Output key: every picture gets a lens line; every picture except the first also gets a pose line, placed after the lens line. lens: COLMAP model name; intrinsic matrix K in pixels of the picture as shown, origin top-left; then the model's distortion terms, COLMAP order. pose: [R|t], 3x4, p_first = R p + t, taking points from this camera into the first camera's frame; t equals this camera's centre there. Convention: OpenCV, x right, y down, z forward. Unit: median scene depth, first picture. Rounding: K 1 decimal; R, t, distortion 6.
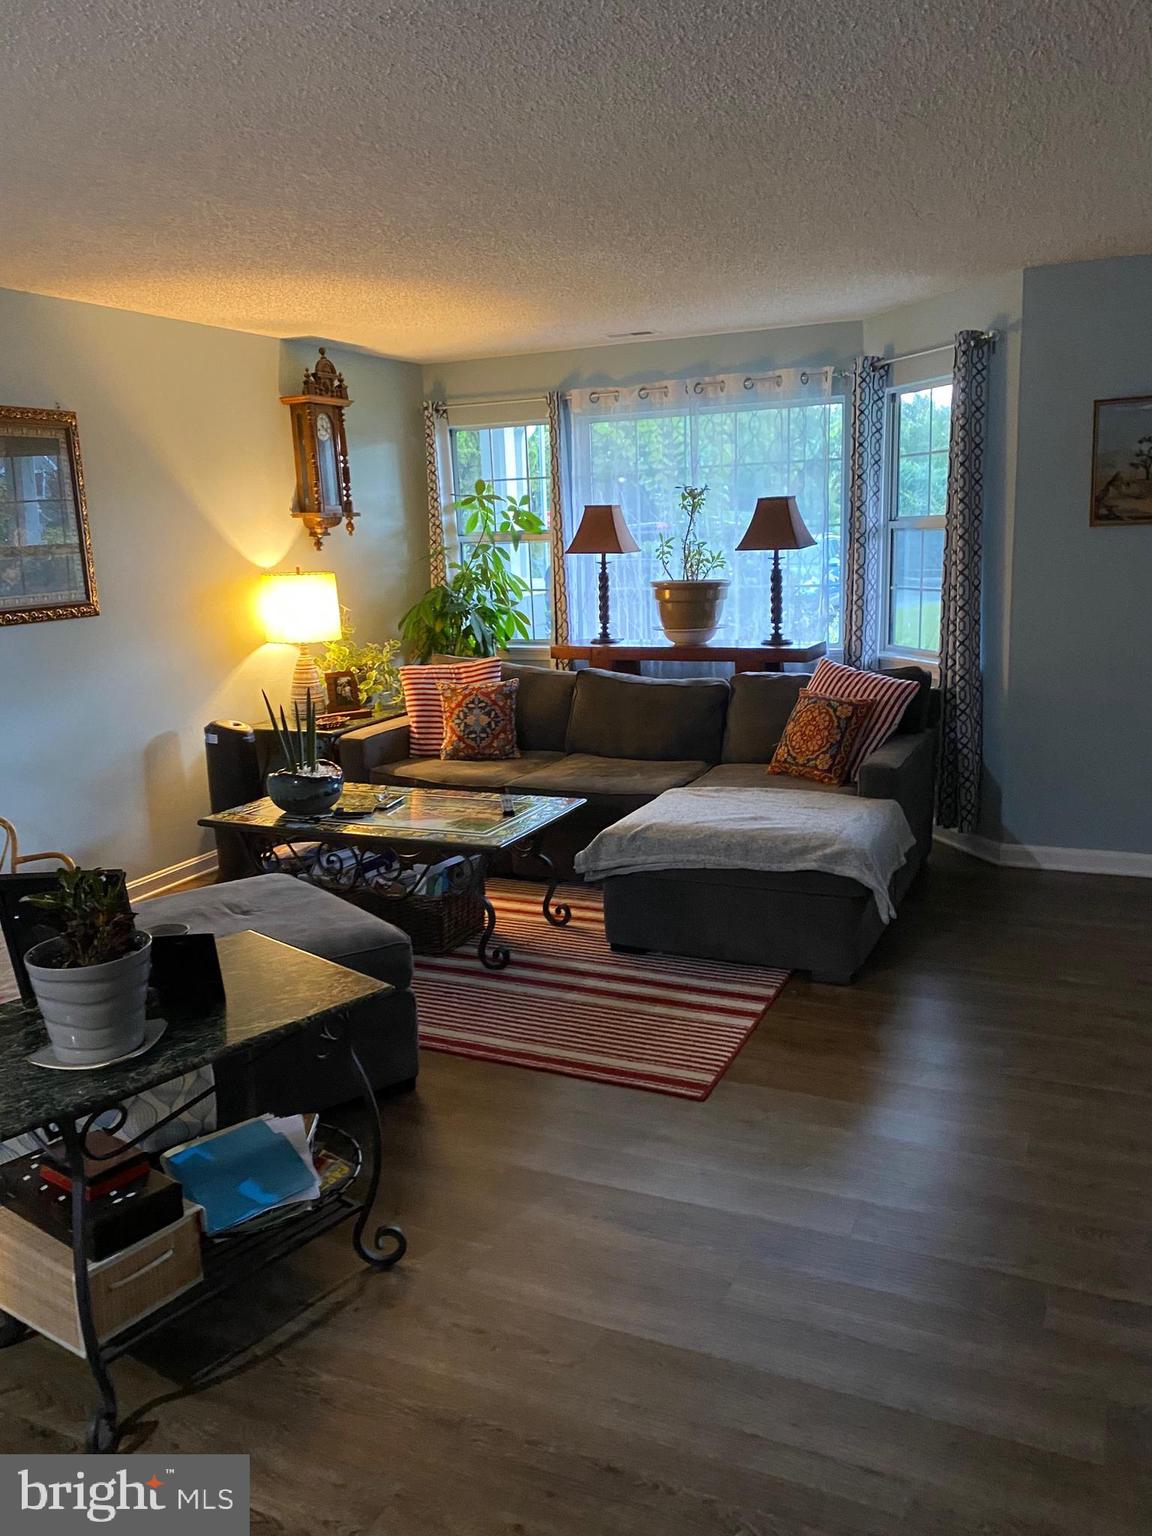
lens RADIAL K [[1171.6, 0, 573.6], [0, 1171.6, 766.9], [0, 0, 1]] dist [0.042578, -0.053551]
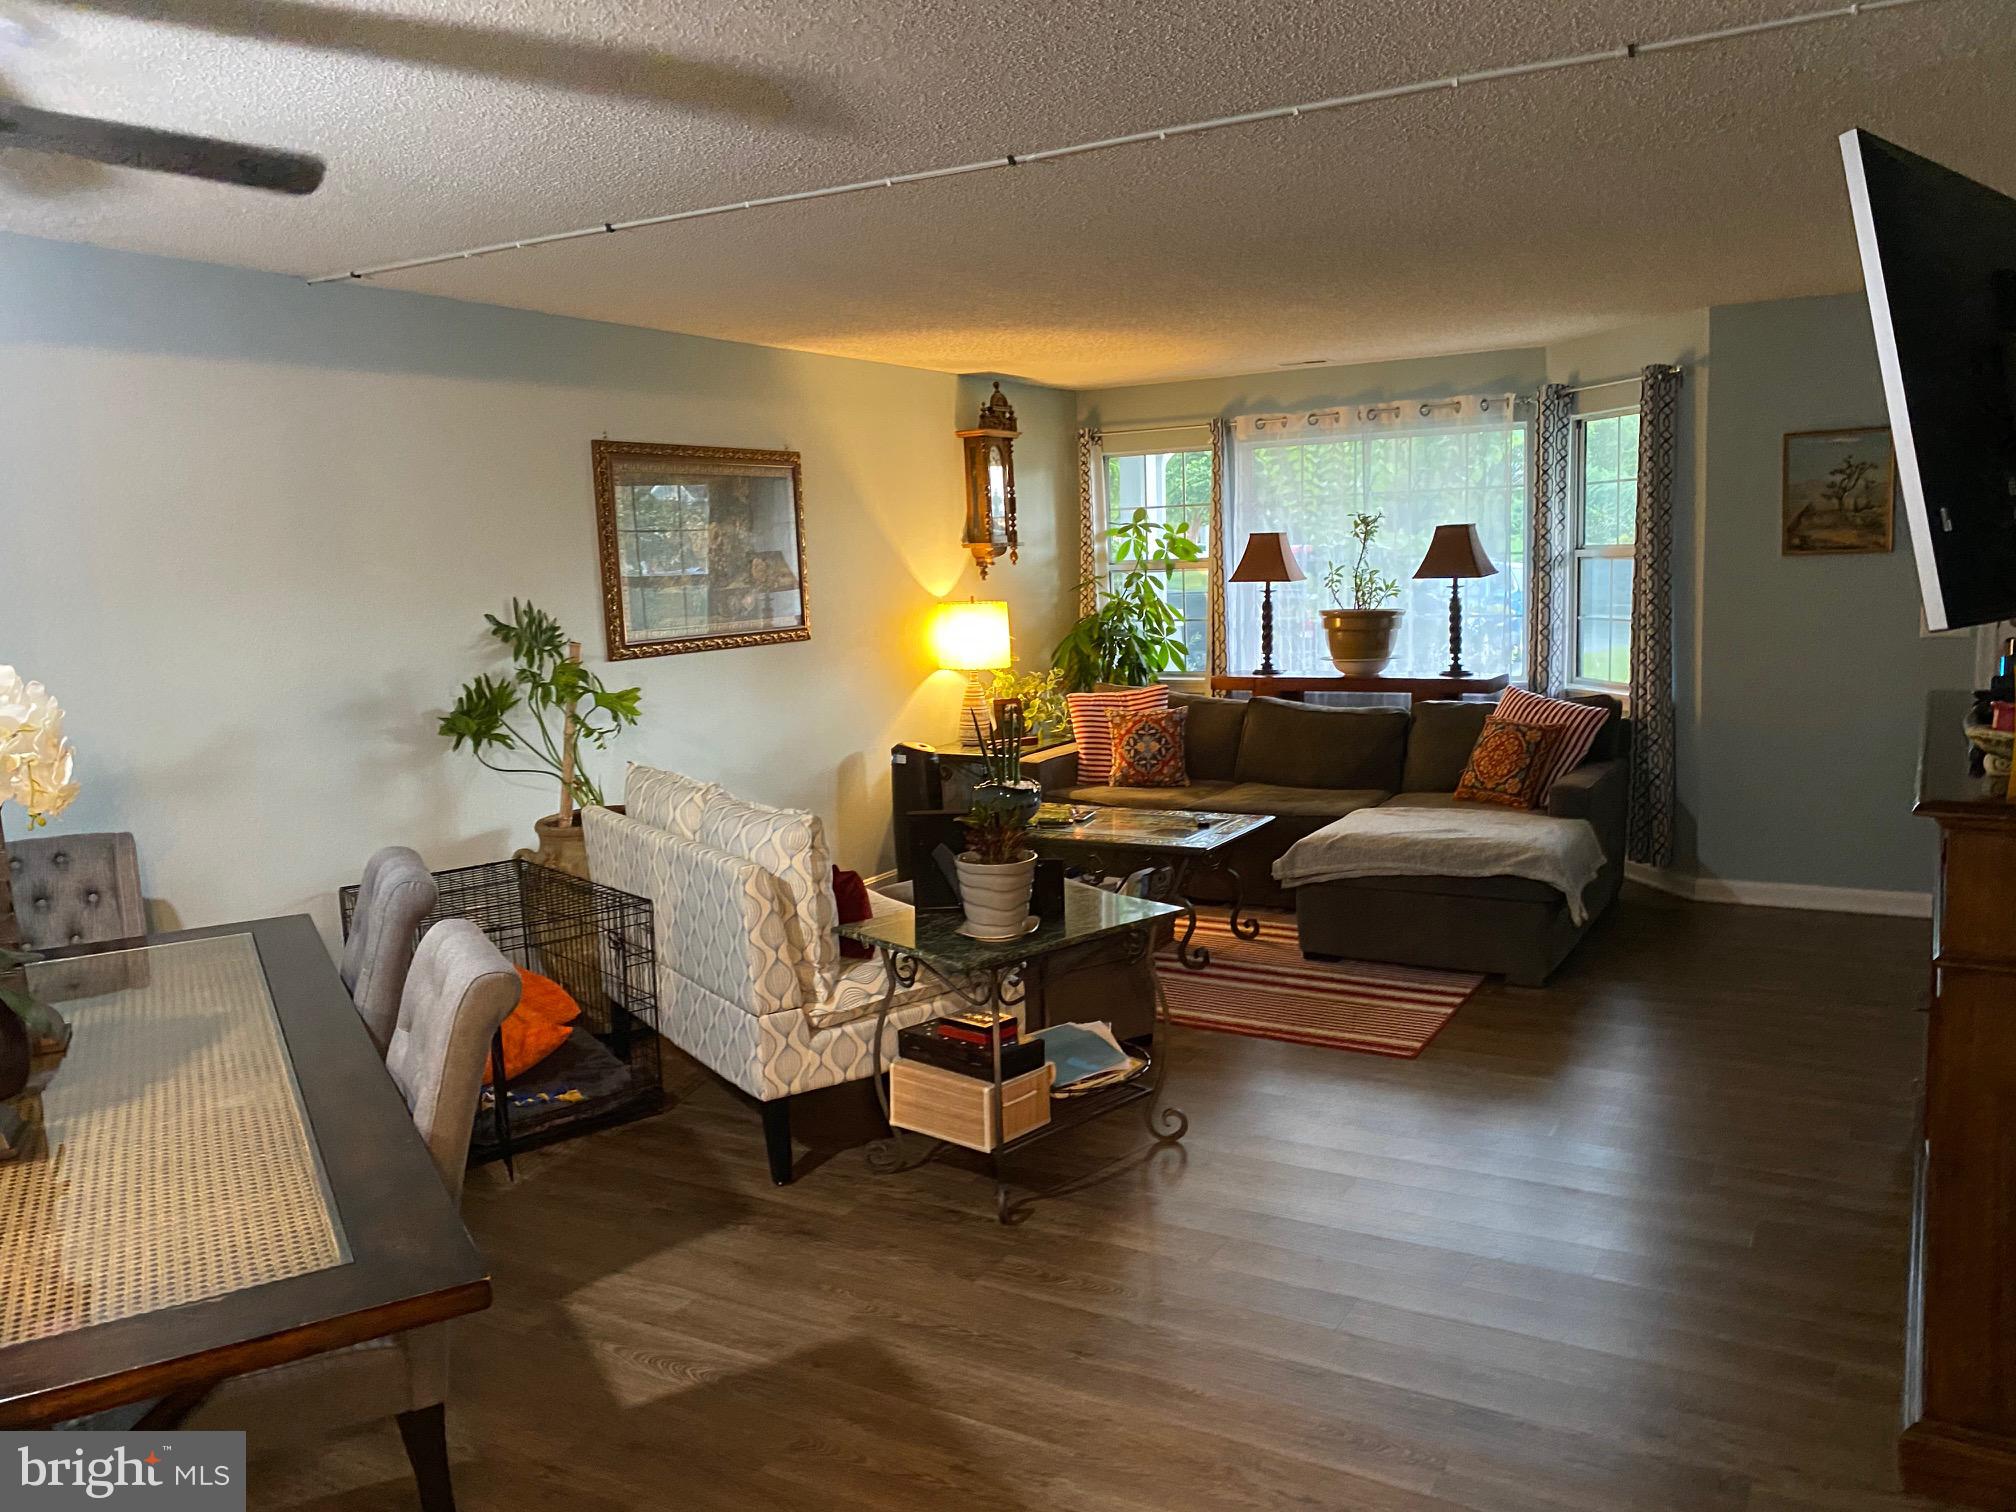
lens RADIAL K [[1537.8, 0, 988.4], [0, 1537.8, 759.0], [0, 0, 1]] dist [0.042578, -0.053551]
pose [[0.995338, 0.012587, -0.095623, -0.099231], [-0.019001, 0.997608, -0.066467, 0.064069], [0.094558, 0.067974, 0.993196, -0.333900]]
